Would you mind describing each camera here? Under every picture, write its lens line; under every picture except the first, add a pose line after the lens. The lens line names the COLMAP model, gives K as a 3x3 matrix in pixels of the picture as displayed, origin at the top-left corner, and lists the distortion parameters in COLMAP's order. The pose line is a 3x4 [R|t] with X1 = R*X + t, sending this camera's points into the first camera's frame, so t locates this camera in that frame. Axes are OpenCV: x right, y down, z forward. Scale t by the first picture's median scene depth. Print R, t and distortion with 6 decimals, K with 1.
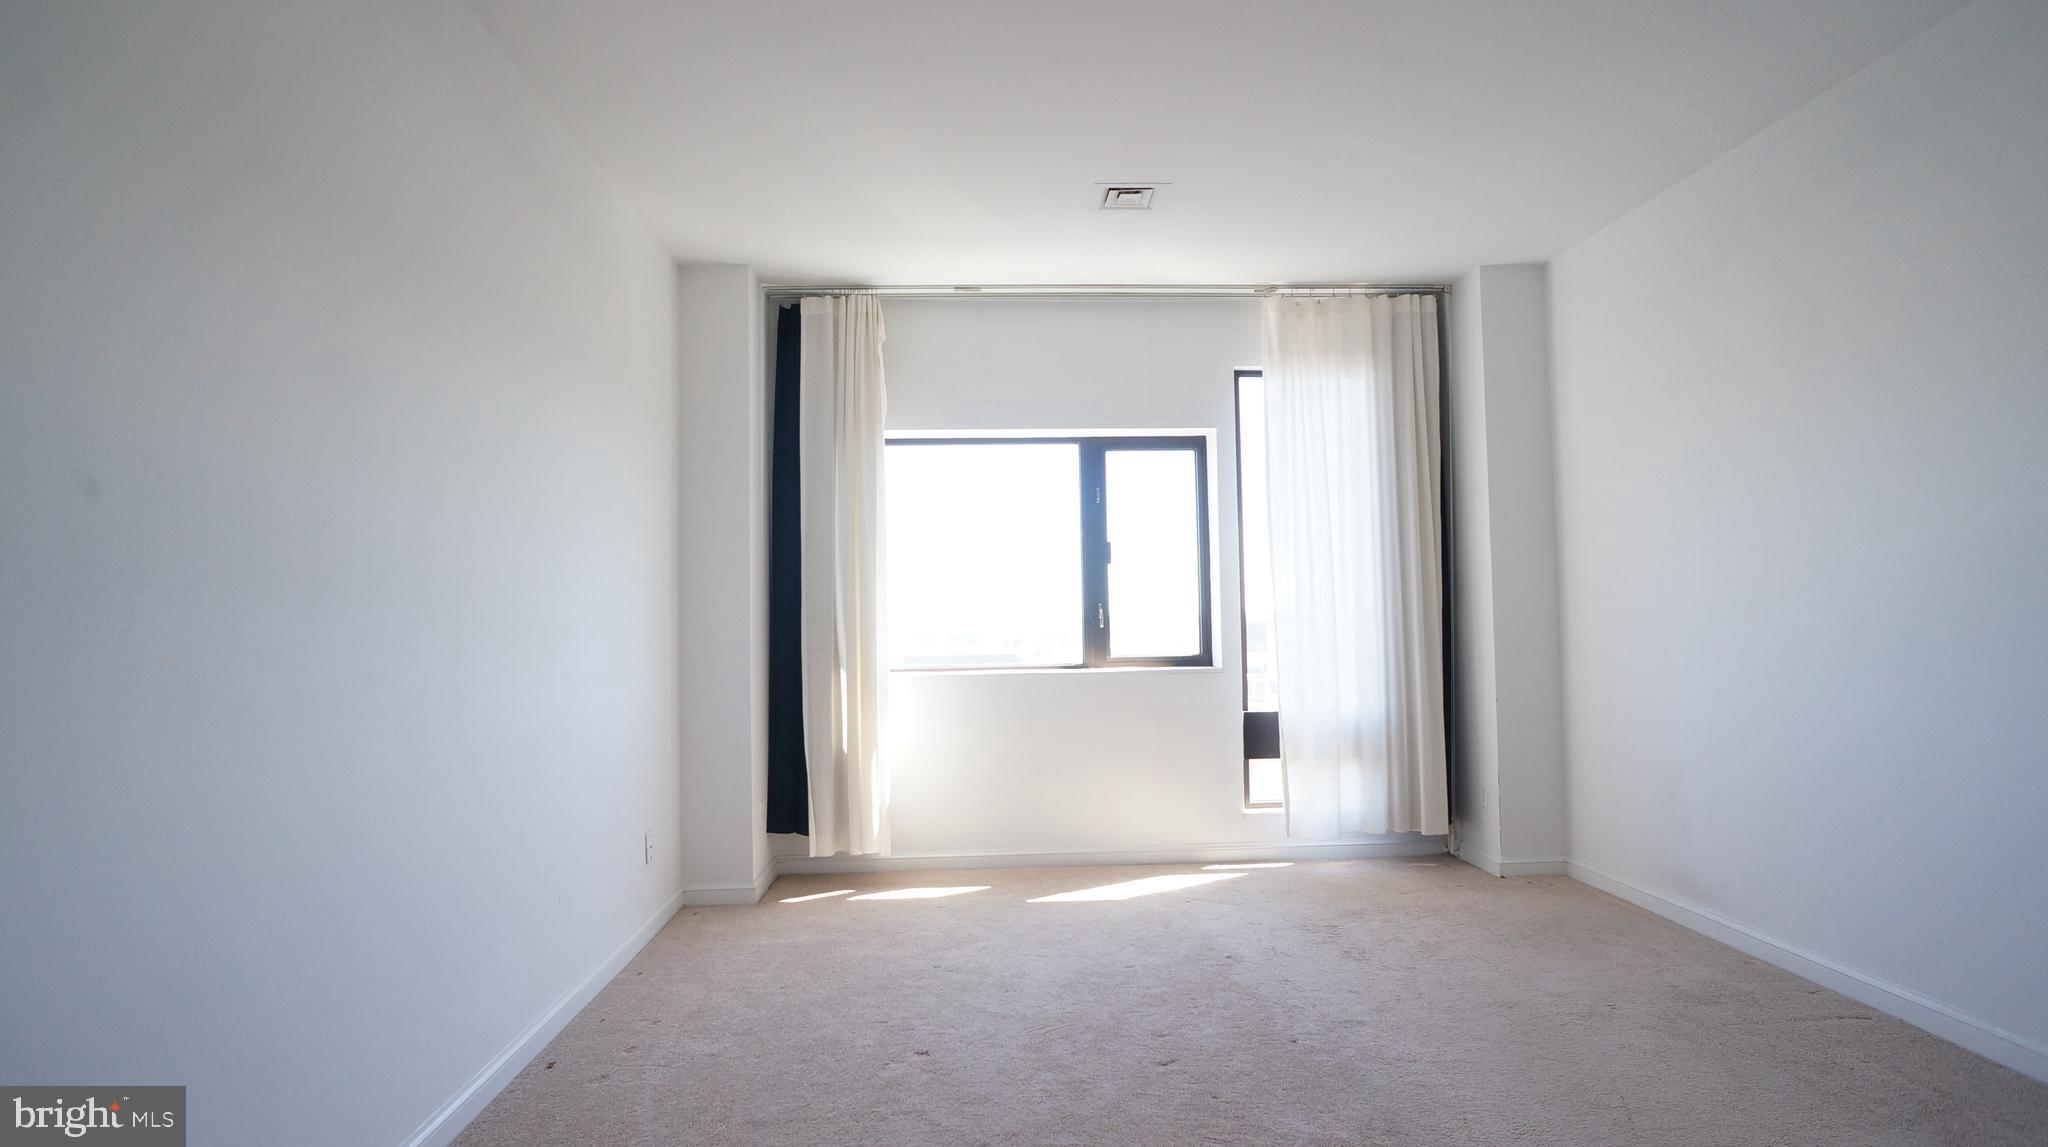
lens RADIAL K [[1072.1, 0, 1027.0], [0, 1072.1, 566.8], [0, 0, 1]] dist [-0.035249, 0.015738]
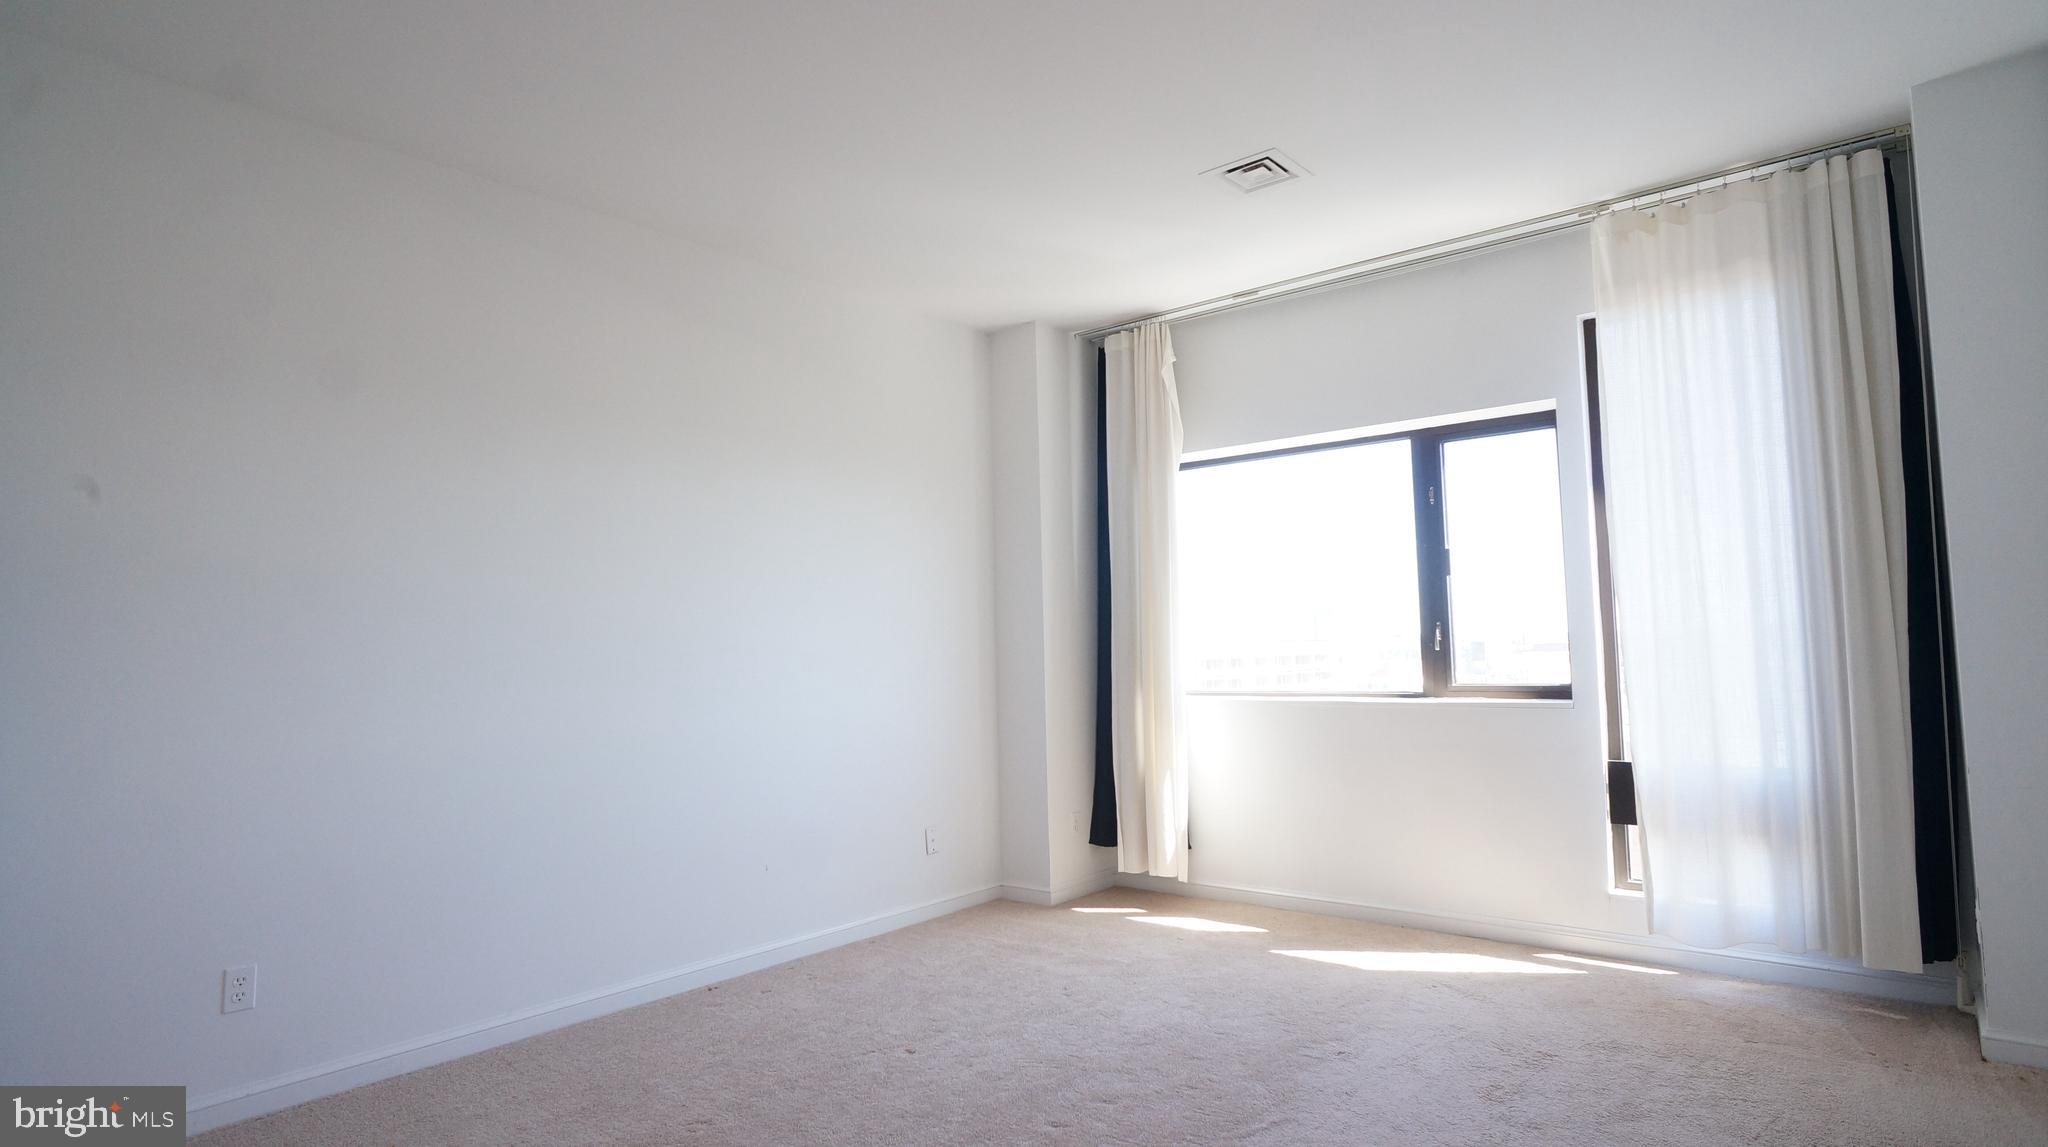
lens RADIAL K [[1072.1, 0, 1009.4], [0, 1072.1, 566.6], [0, 0, 1]] dist [-0.035249, 0.015738]
pose [[0.734823, -0.050405, -0.676383, 0.417703], [0.044455, 0.998670, -0.026127, -0.003119], [0.676801, -0.010870, 0.736086, 0.153668]]
